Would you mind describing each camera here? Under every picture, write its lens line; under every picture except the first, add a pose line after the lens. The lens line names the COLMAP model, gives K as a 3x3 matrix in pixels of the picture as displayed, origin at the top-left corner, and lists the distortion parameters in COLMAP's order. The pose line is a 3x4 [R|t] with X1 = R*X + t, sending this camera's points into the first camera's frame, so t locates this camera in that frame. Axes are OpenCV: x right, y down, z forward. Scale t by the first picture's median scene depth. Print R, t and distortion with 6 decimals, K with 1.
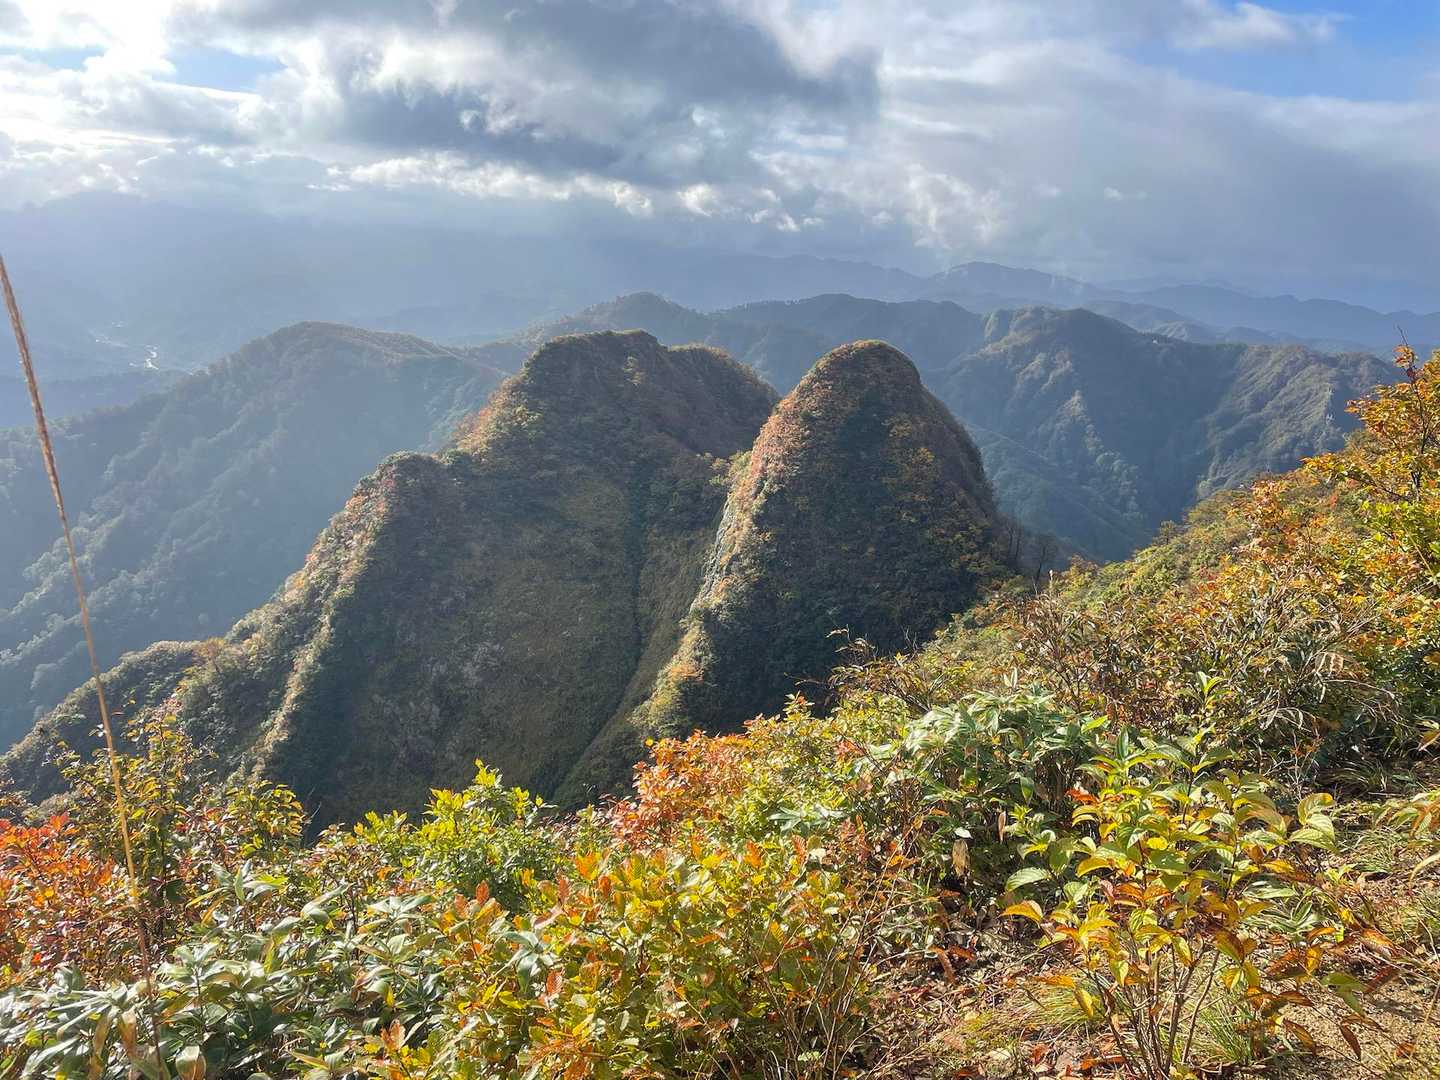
lens RADIAL K [[1138.7, 0, 720.1], [0, 1138.7, 570.7], [0, 0, 1]] dist [0.131969, -0.216868]
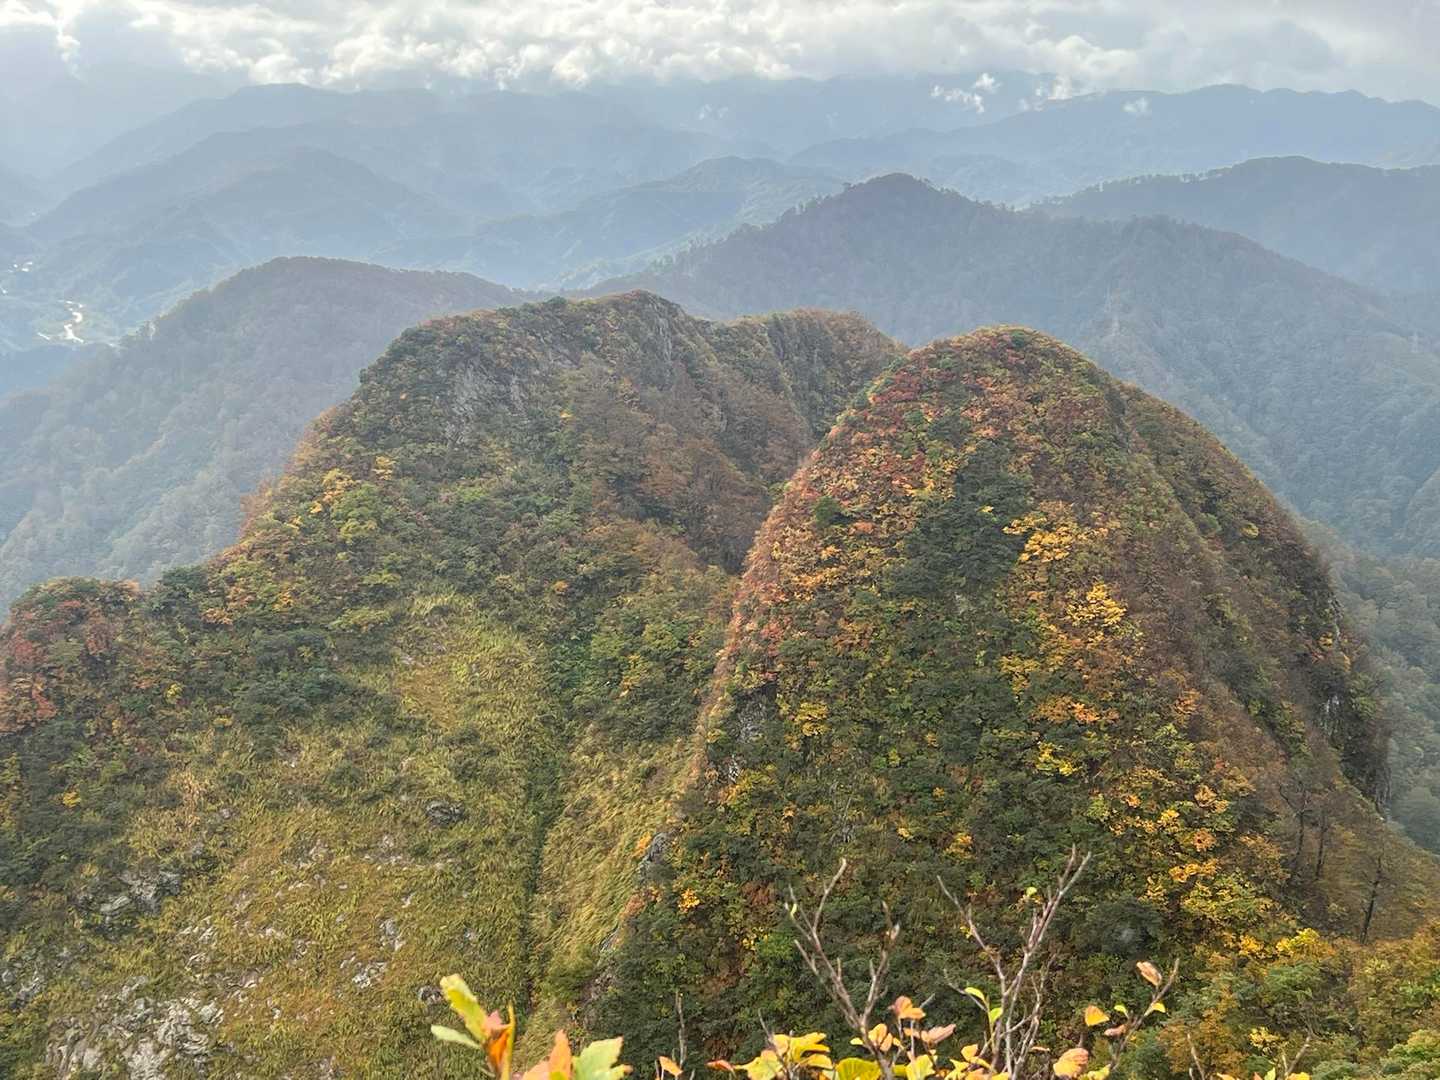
lens RADIAL K [[2075.8, 0, 712.8], [0, 2075.8, 546.5], [0, 0, 1]] dist [0.187521, -0.594843]
pose [[0.980395, -0.008879, -0.196841, 0.163531], [-0.002137, 0.998446, -0.055681, -0.069191], [0.197029, 0.055011, 0.978853, 0.200480]]
